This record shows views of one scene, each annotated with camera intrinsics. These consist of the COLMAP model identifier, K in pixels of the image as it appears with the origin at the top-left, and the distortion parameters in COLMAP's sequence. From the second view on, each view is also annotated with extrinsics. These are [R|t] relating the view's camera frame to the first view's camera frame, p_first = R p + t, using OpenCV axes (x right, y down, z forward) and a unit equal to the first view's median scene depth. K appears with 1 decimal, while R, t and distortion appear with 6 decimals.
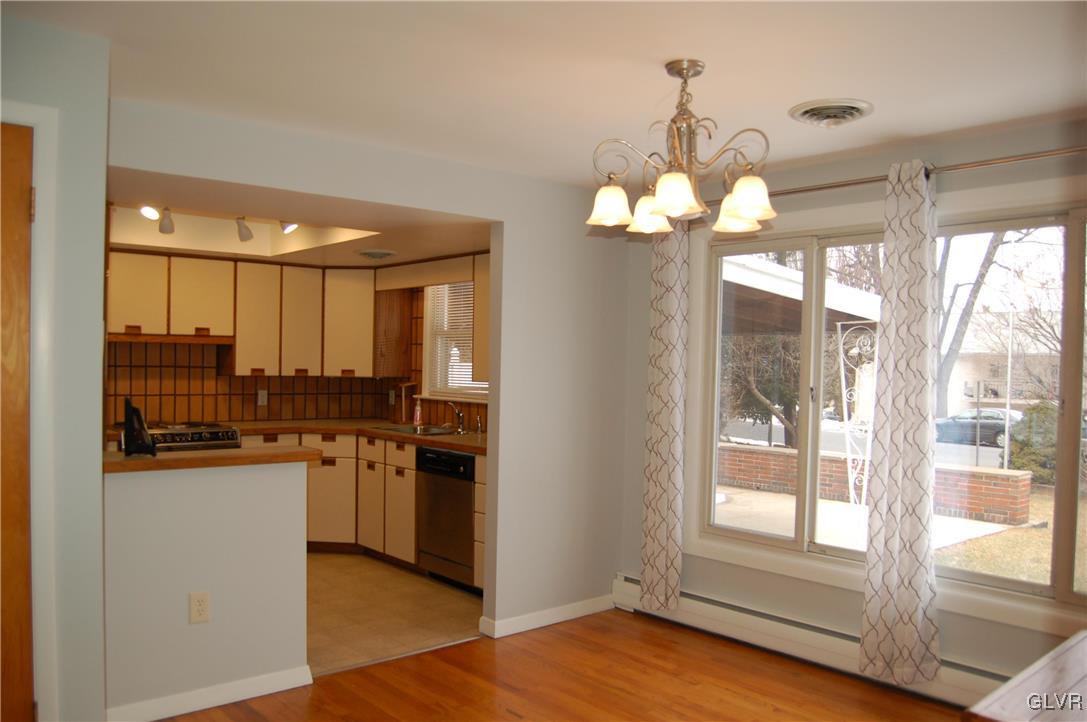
lens RADIAL K [[855.4, 0, 545.8], [0, 855.4, 377.3], [0, 0, 1]] dist [-0.098207, 0.043896]
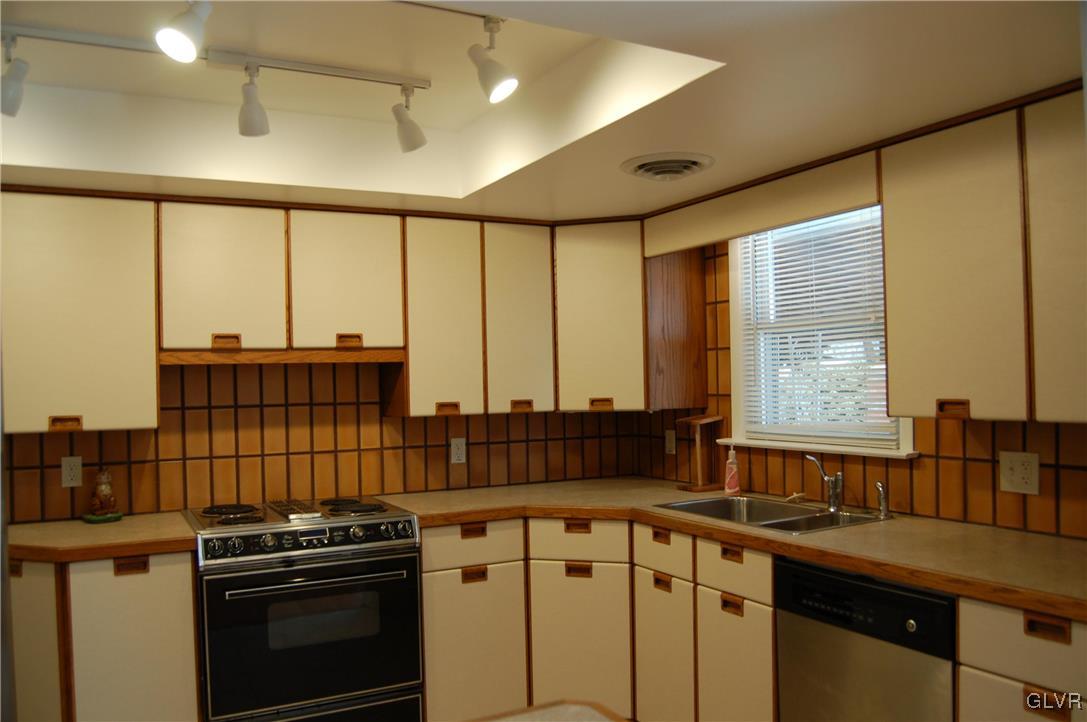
lens RADIAL K [[855.4, 0, 542.7], [0, 855.4, 375.2], [0, 0, 1]] dist [-0.098207, 0.043896]
pose [[0.973503, -0.041353, -0.224903, -0.151140], [0.035696, 0.998937, -0.029163, -0.009880], [0.225870, 0.020362, 0.973945, 0.463438]]
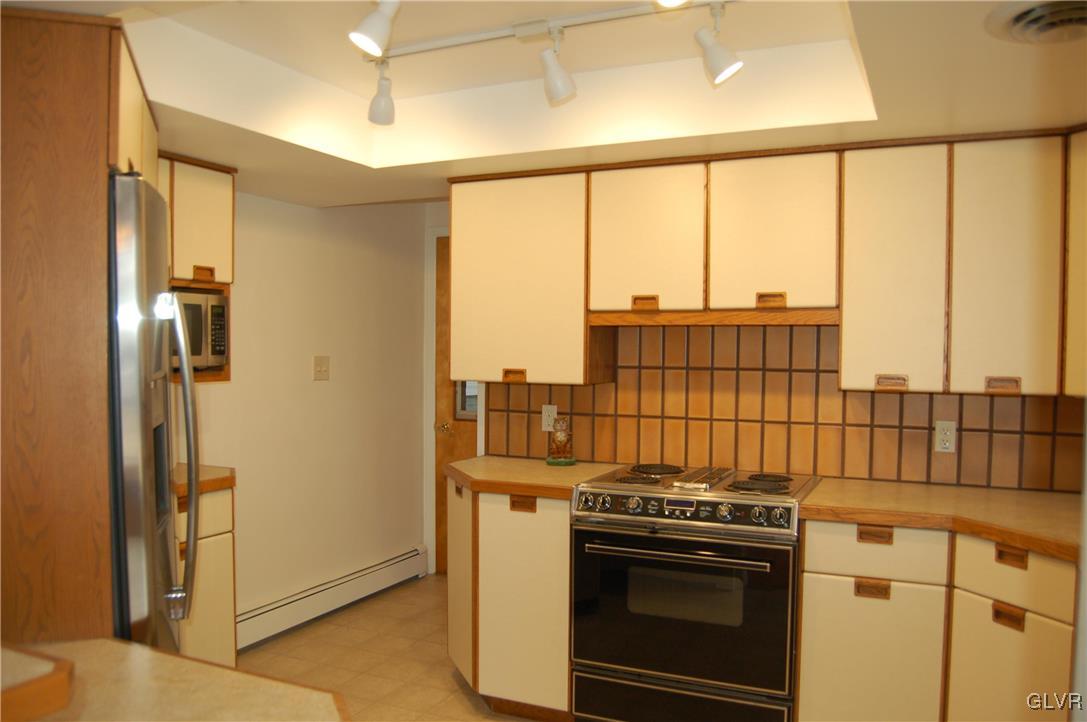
lens RADIAL K [[855.4, 0, 540.0], [0, 855.4, 378.2], [0, 0, 1]] dist [-0.098207, 0.043896]
pose [[0.401388, 0.015638, -0.915775, 0.003307], [-0.016845, 0.999811, 0.009689, -0.009922], [0.915753, 0.011537, 0.401575, 0.651616]]
